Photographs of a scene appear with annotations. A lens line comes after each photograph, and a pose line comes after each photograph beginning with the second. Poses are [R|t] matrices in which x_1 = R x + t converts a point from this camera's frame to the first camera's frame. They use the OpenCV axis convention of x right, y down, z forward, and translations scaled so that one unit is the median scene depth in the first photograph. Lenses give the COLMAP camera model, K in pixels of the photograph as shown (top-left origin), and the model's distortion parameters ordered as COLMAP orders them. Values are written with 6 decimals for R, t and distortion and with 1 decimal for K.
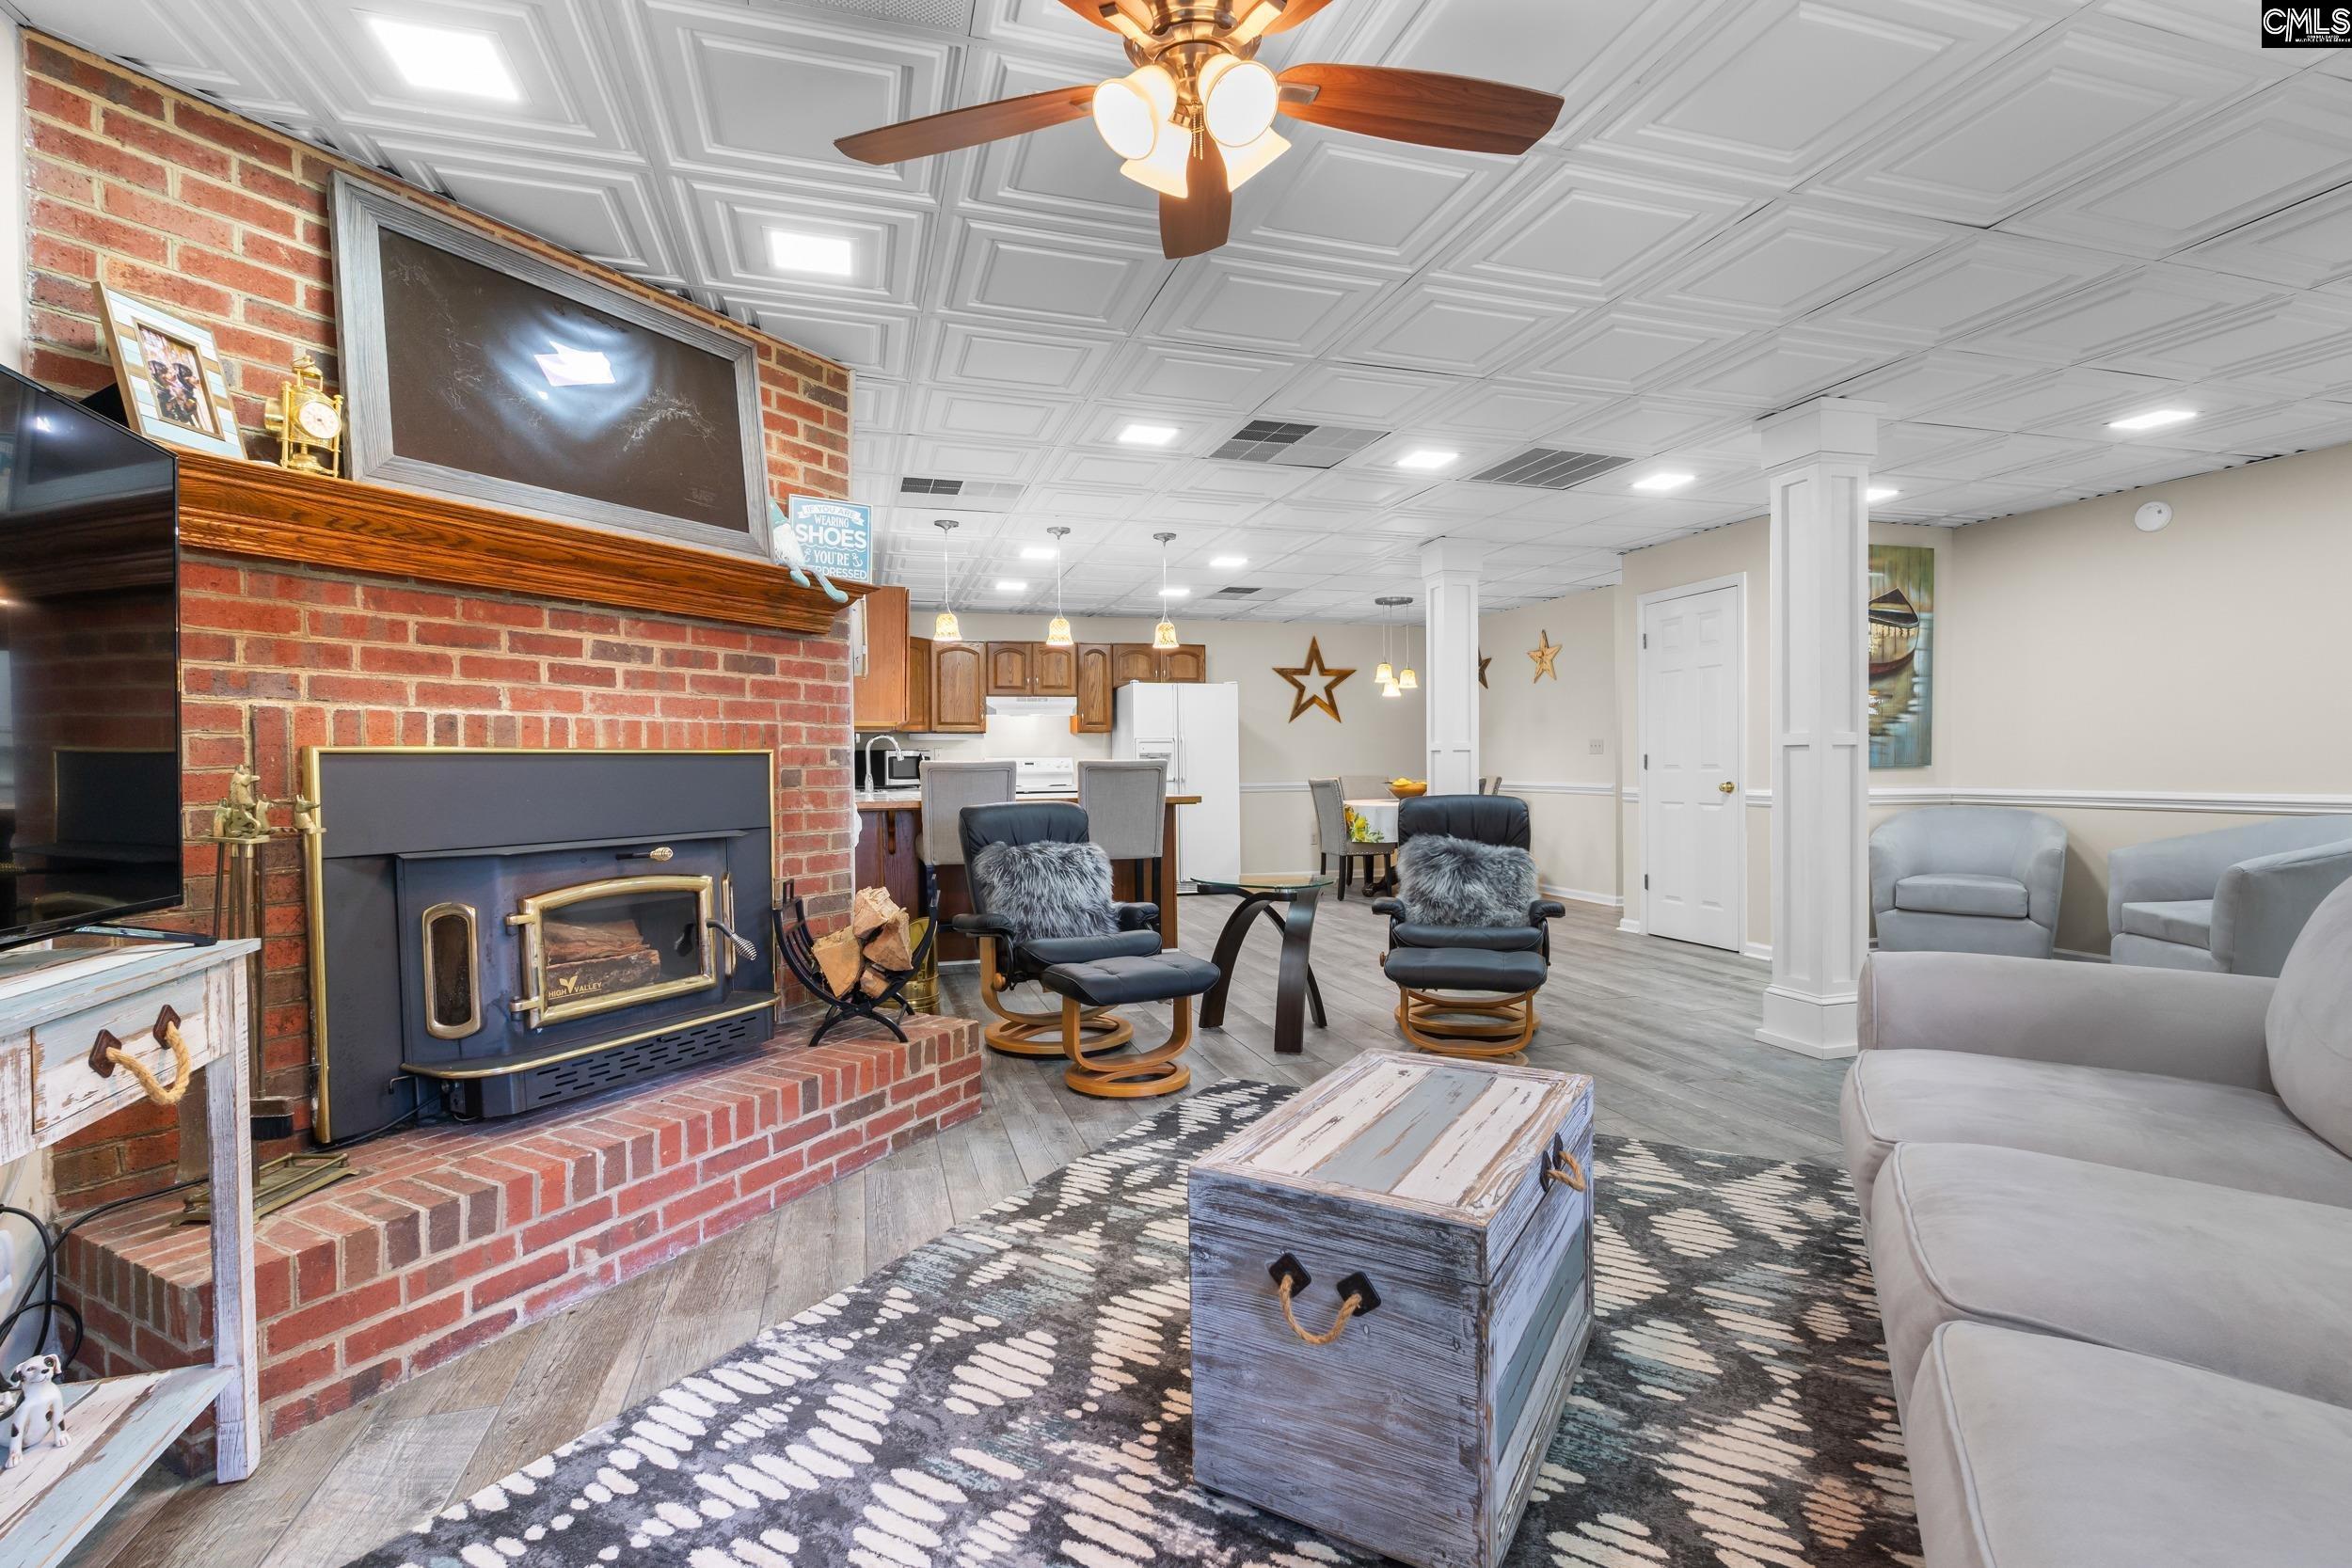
lens RADIAL K [[1078.6, 0, 1176.1], [0, 1078.6, 780.9], [0, 0, 1]] dist [-0.004177, -0.000929]
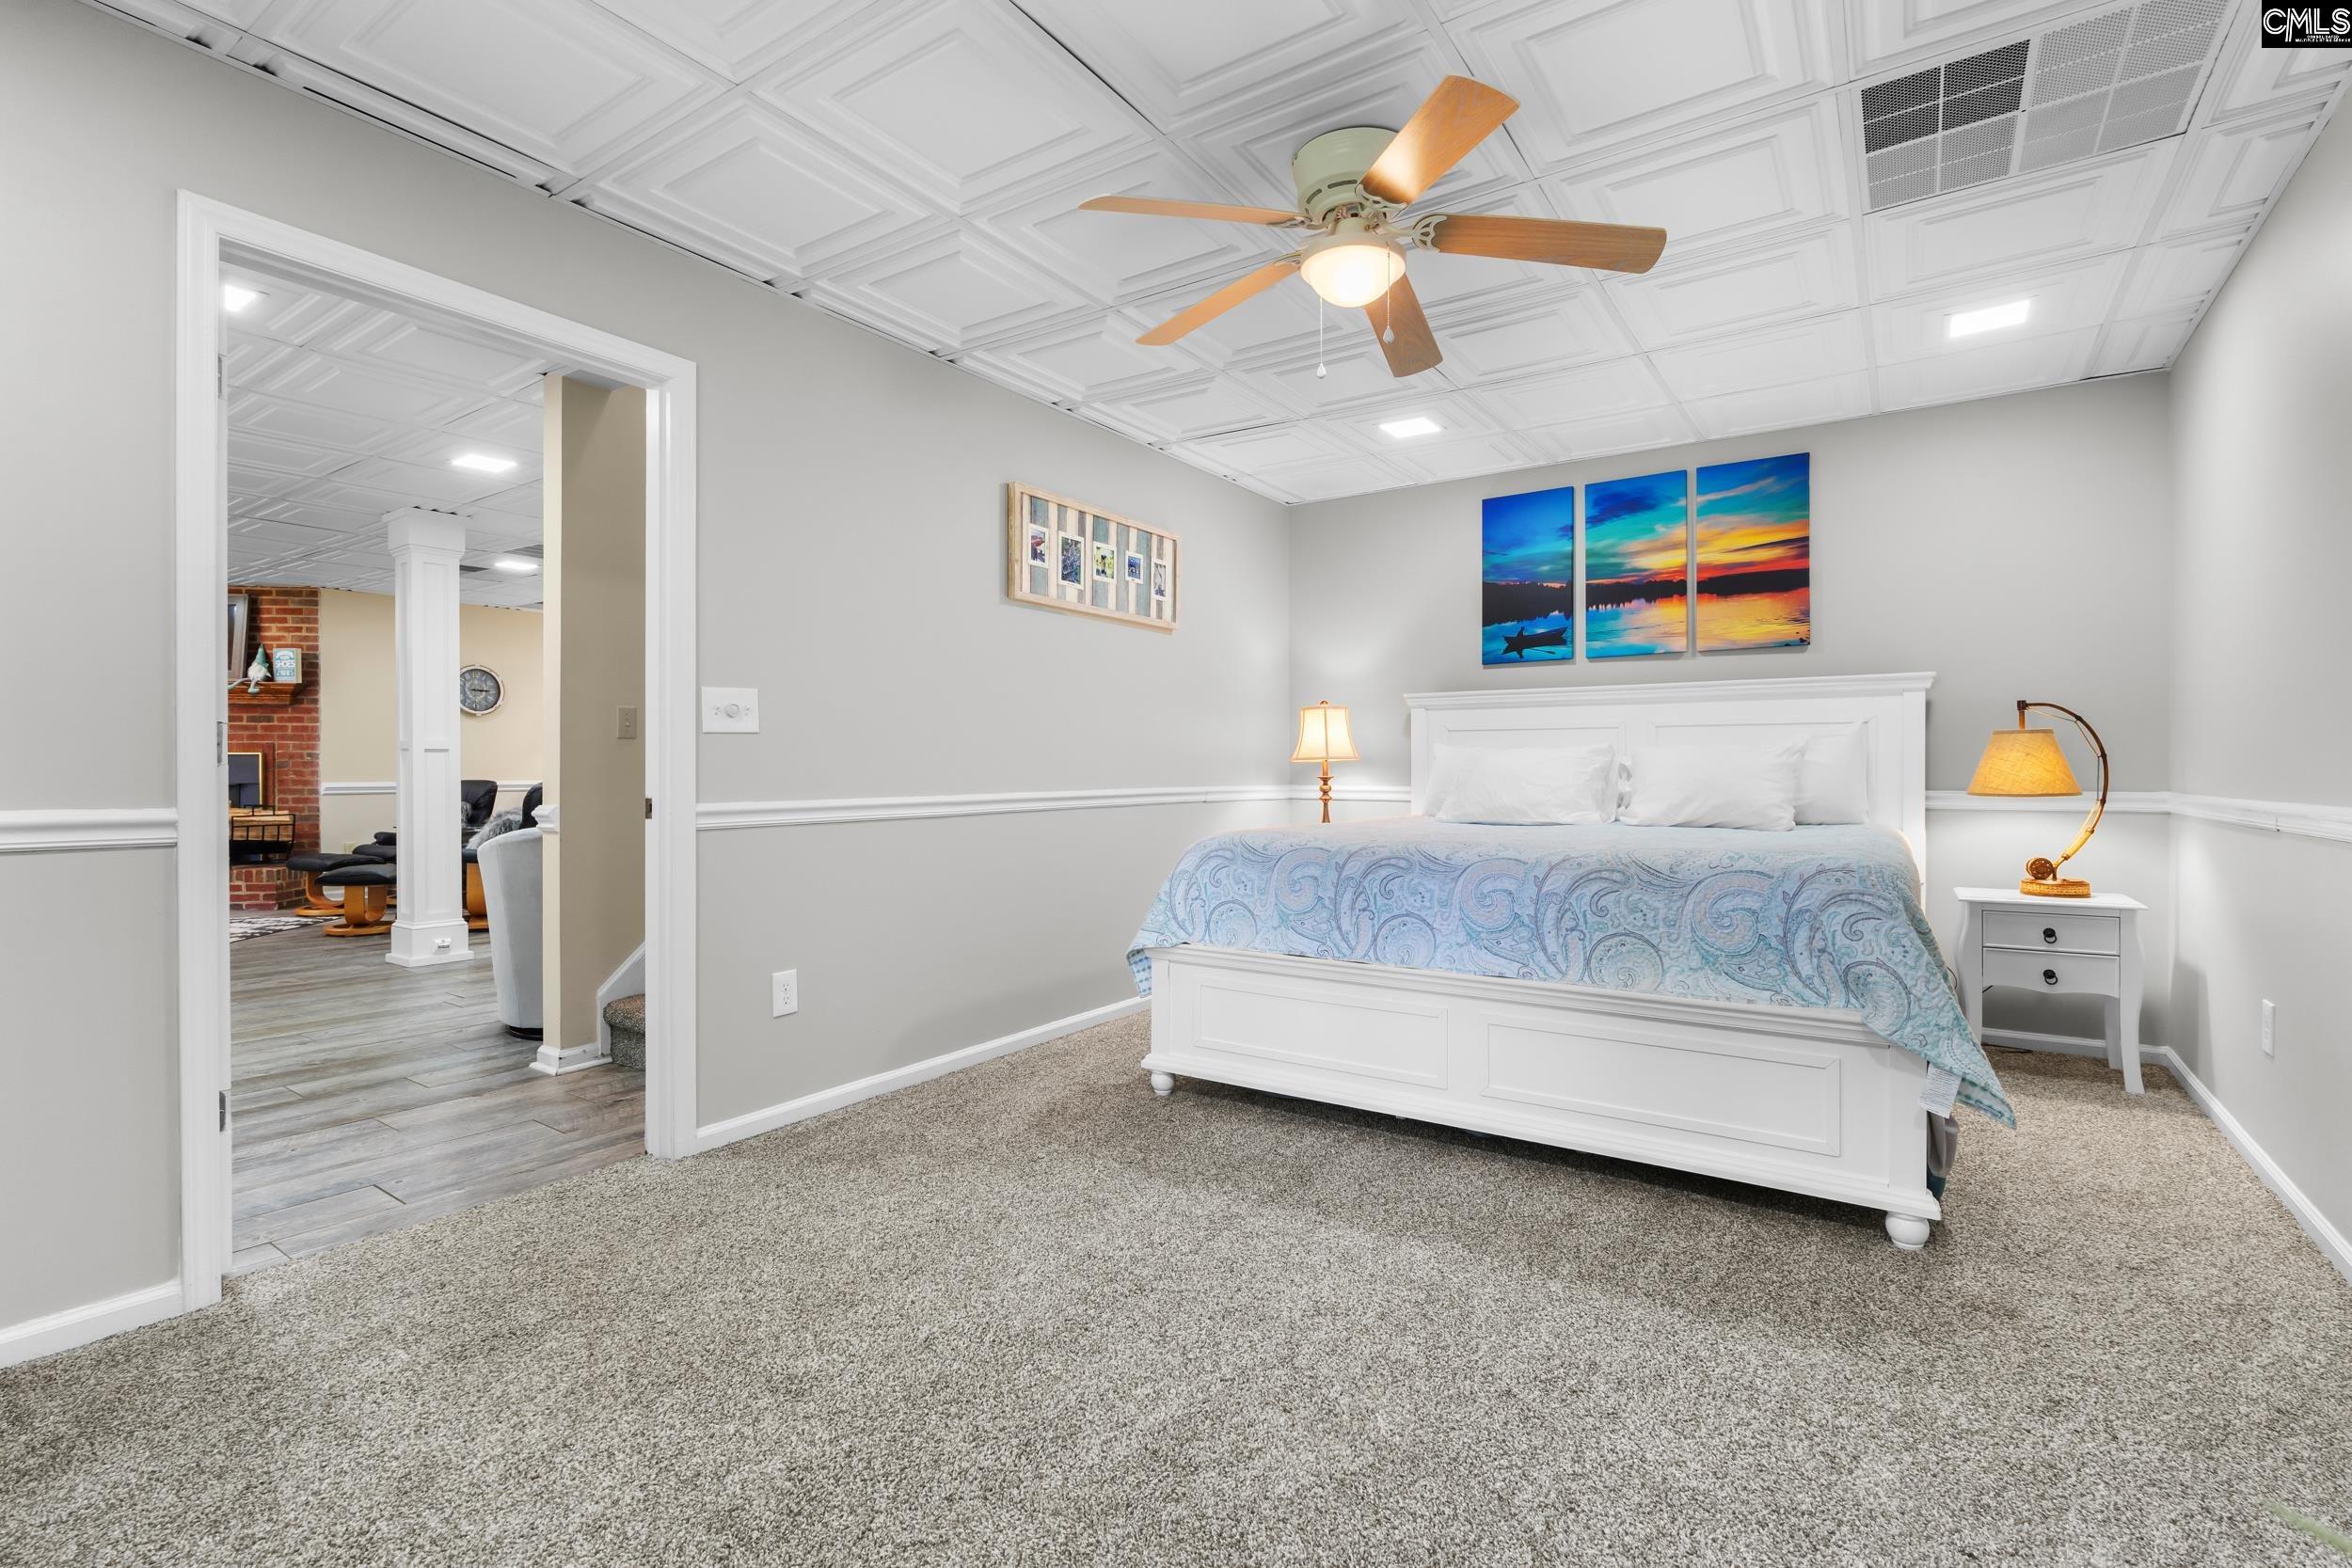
lens RADIAL K [[1078.6, 0, 1169.4], [0, 1078.6, 778.9], [0, 0, 1]] dist [-0.004177, -0.000929]
pose [[0.618640, 0.018583, -0.785455, 3.042203], [-0.018751, 0.999785, 0.008886, -0.031426], [0.785451, 0.009231, 0.618855, 1.165400]]
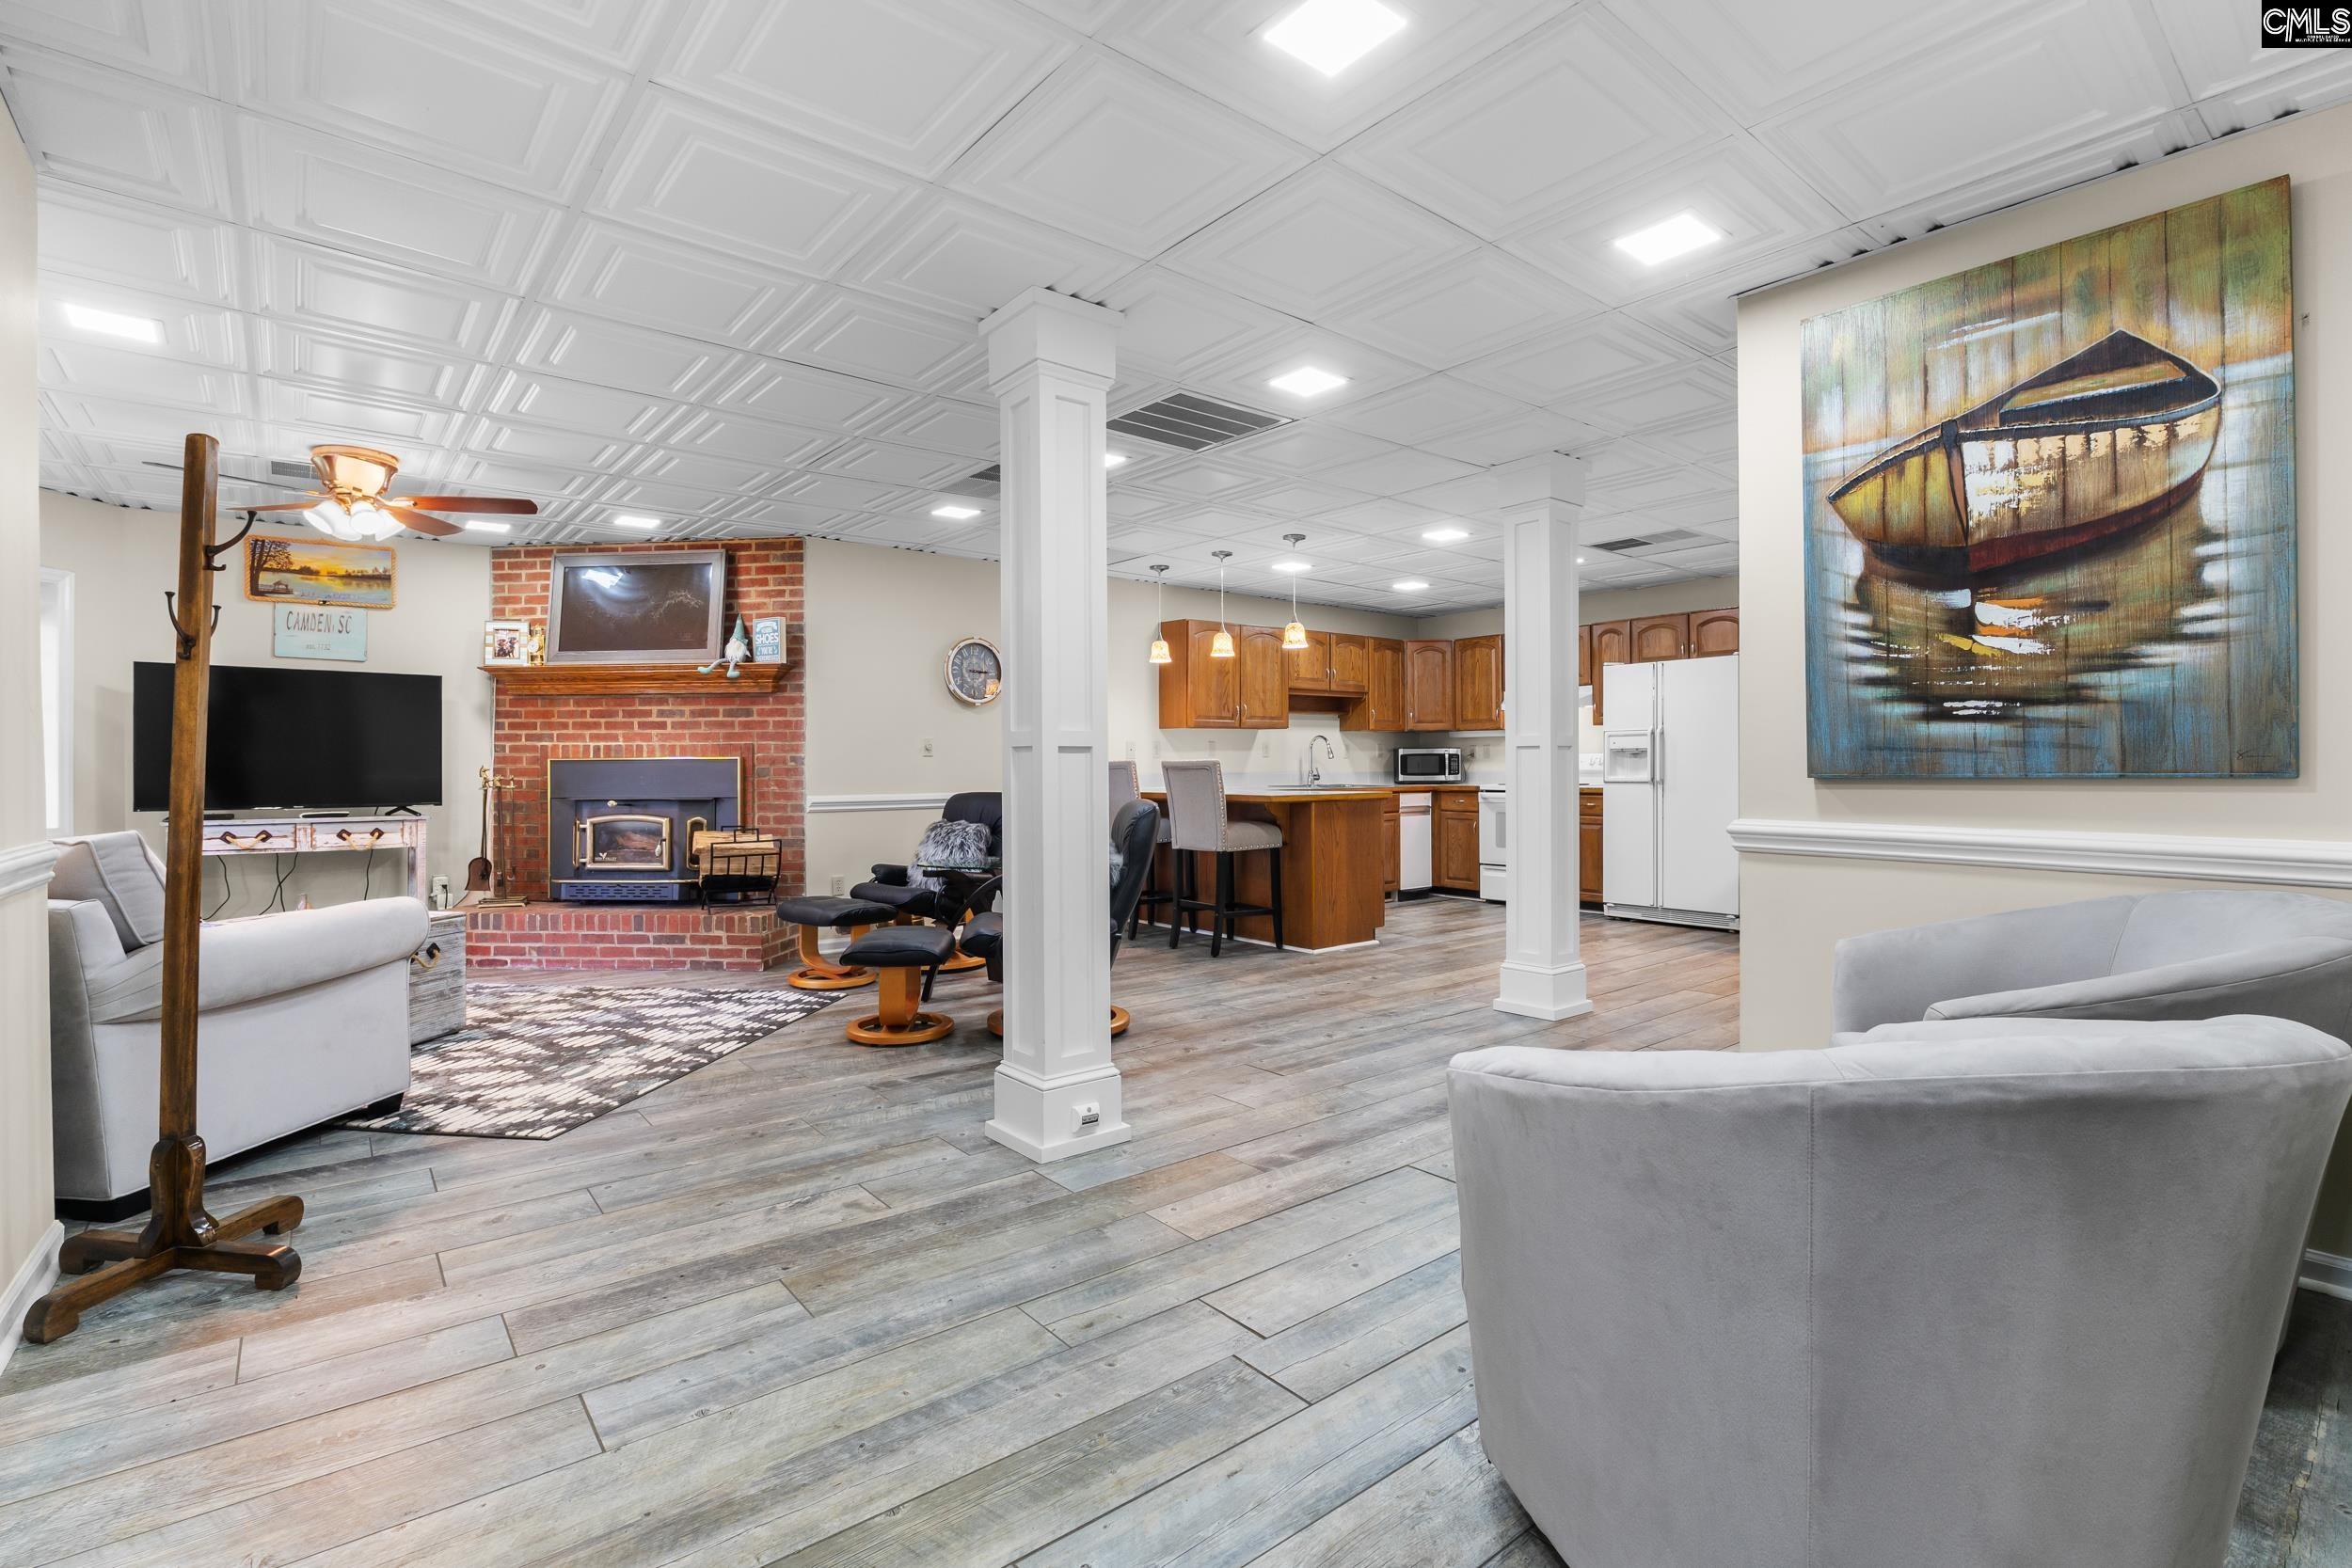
lens RADIAL K [[1078.6, 0, 1168.5], [0, 1078.6, 771.4], [0, 0, 1]] dist [-0.004177, -0.000929]
pose [[0.379896, 0.011599, -0.924956, 1.758845], [-0.012946, 0.999890, 0.007221, -0.028132], [0.924938, 0.009231, 0.380005, 1.023688]]
